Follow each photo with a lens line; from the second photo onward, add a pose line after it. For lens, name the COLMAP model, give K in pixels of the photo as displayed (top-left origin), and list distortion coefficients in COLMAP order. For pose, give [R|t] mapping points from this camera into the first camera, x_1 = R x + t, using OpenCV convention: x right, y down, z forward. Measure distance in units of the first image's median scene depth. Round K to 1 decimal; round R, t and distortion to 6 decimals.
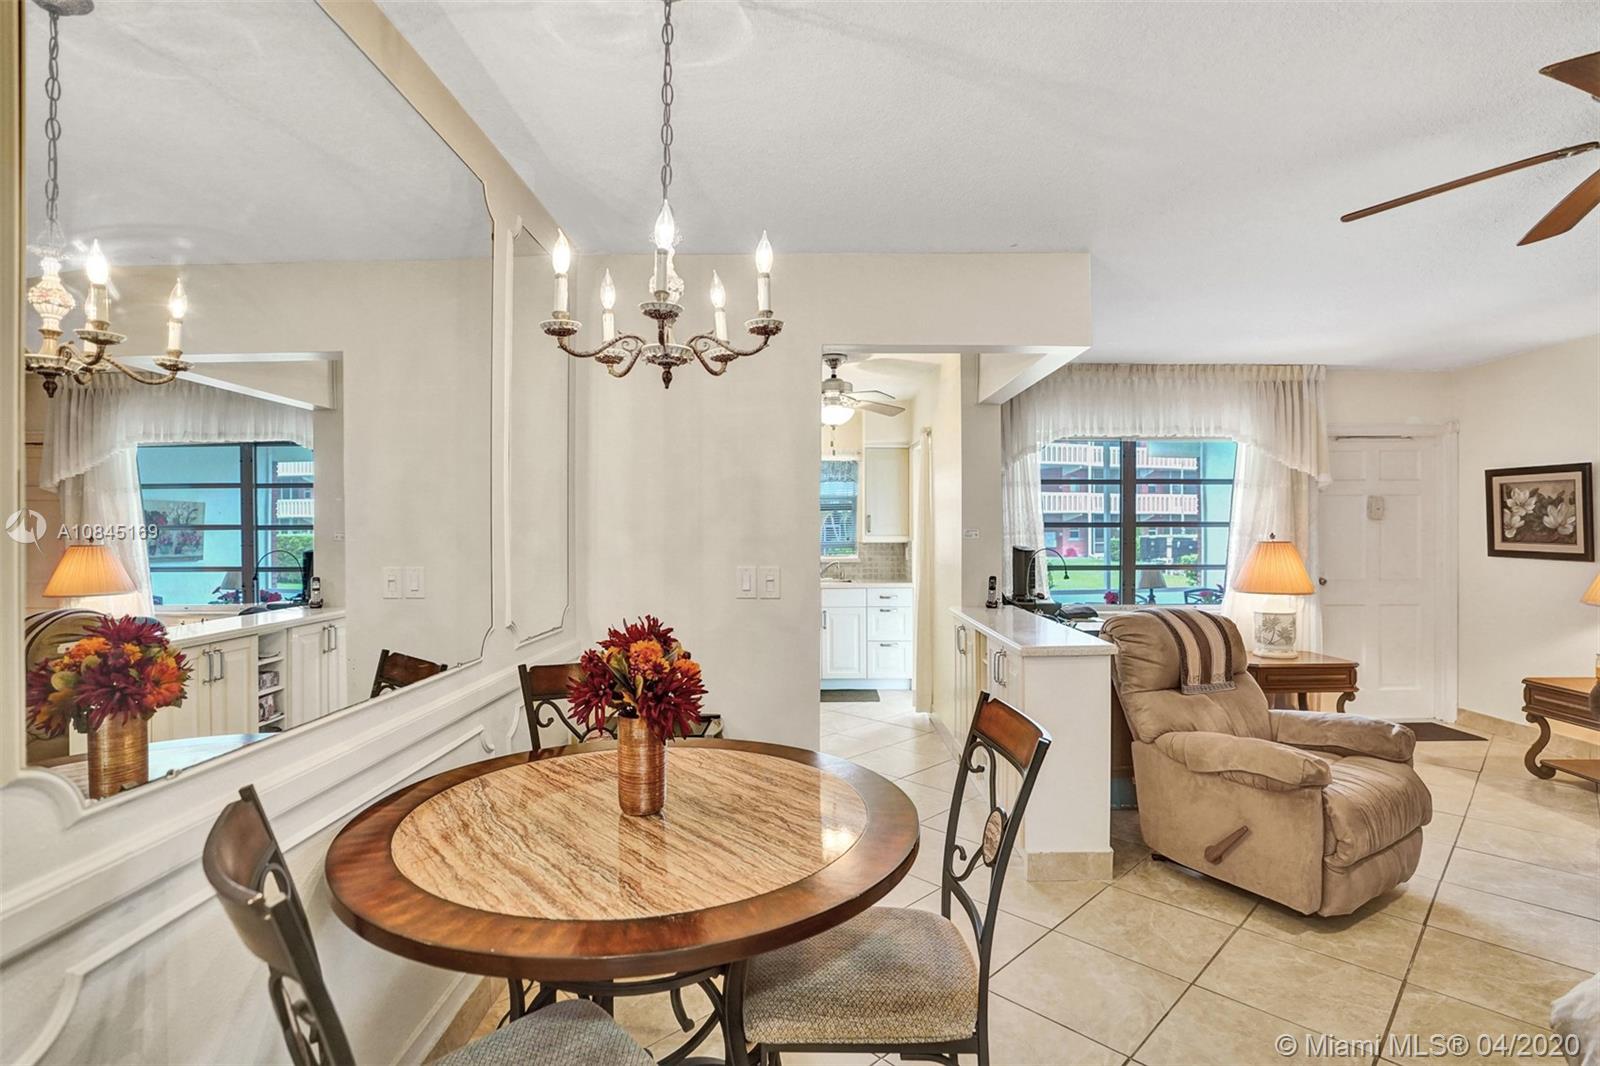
lens RADIAL K [[755.5, 0, 809.9], [0, 755.5, 536.6], [0, 0, 1]] dist [-0.066428, 0.027098]
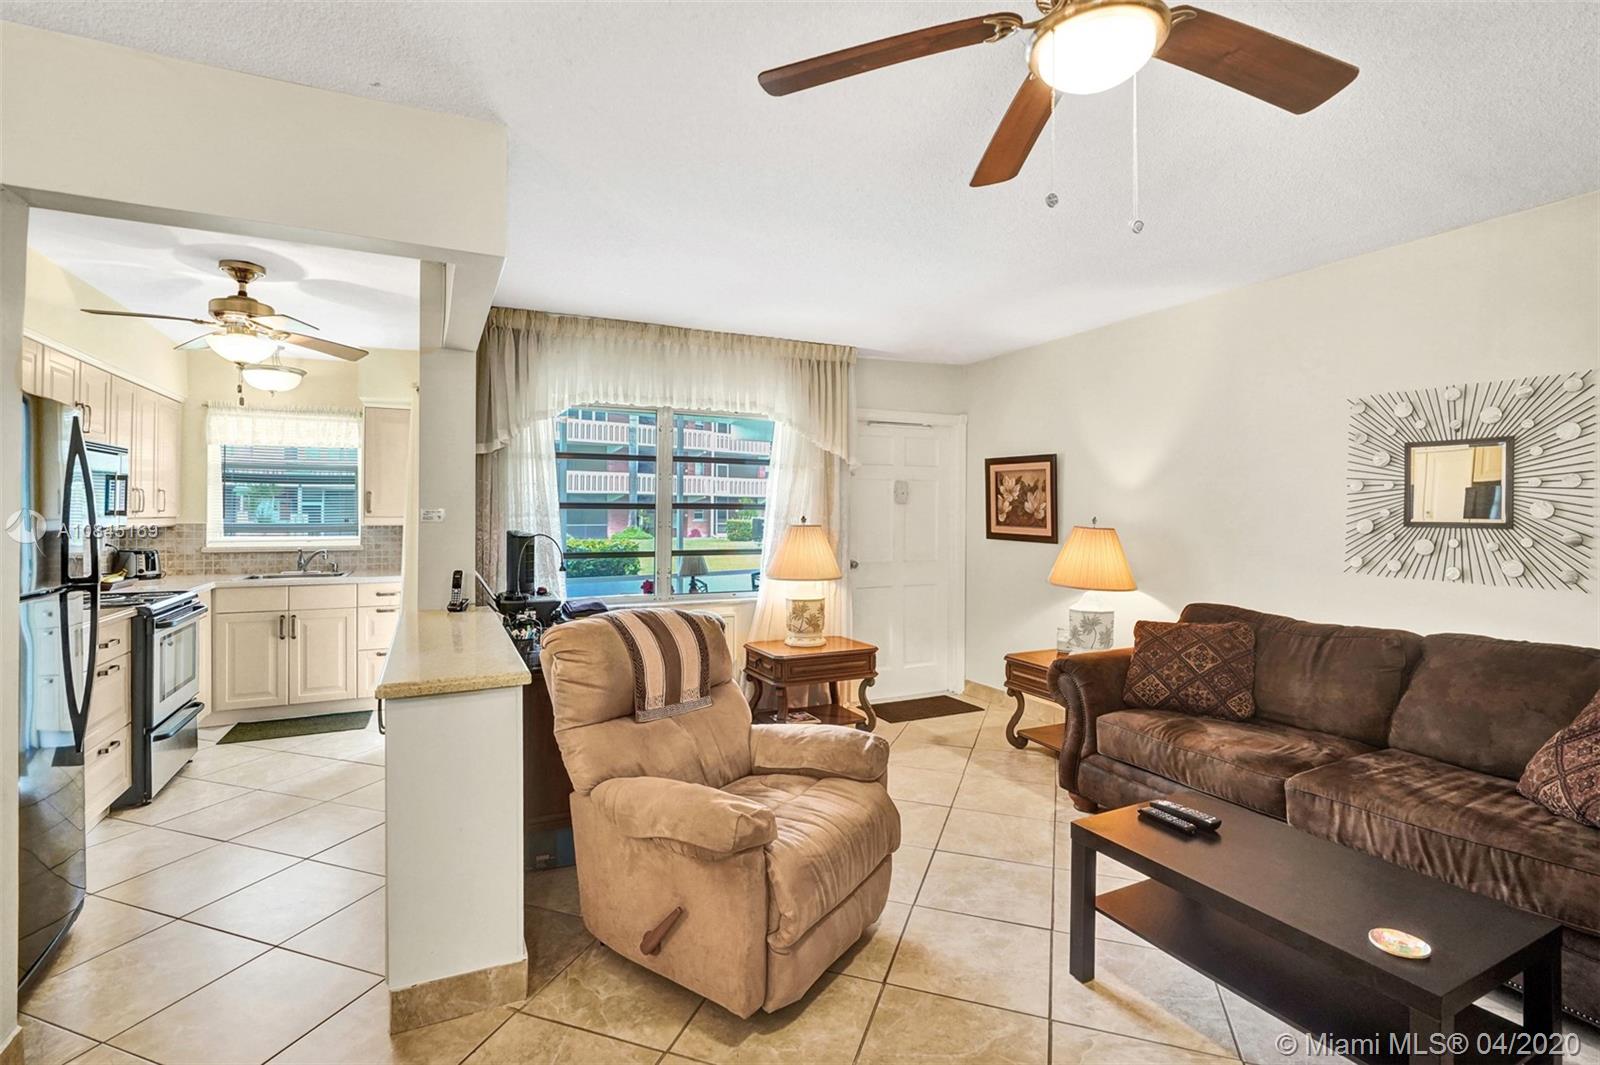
lens RADIAL K [[729.5, 0, 797.0], [0, 729.5, 523.8], [0, 0, 1]] dist [-0.003605, -0.000267]
pose [[0.897189, -0.000367, 0.441647, 0.216892], [-0.003571, 0.999961, 0.008084, -0.002926], [-0.441633, -0.008830, 0.897153, 0.164489]]
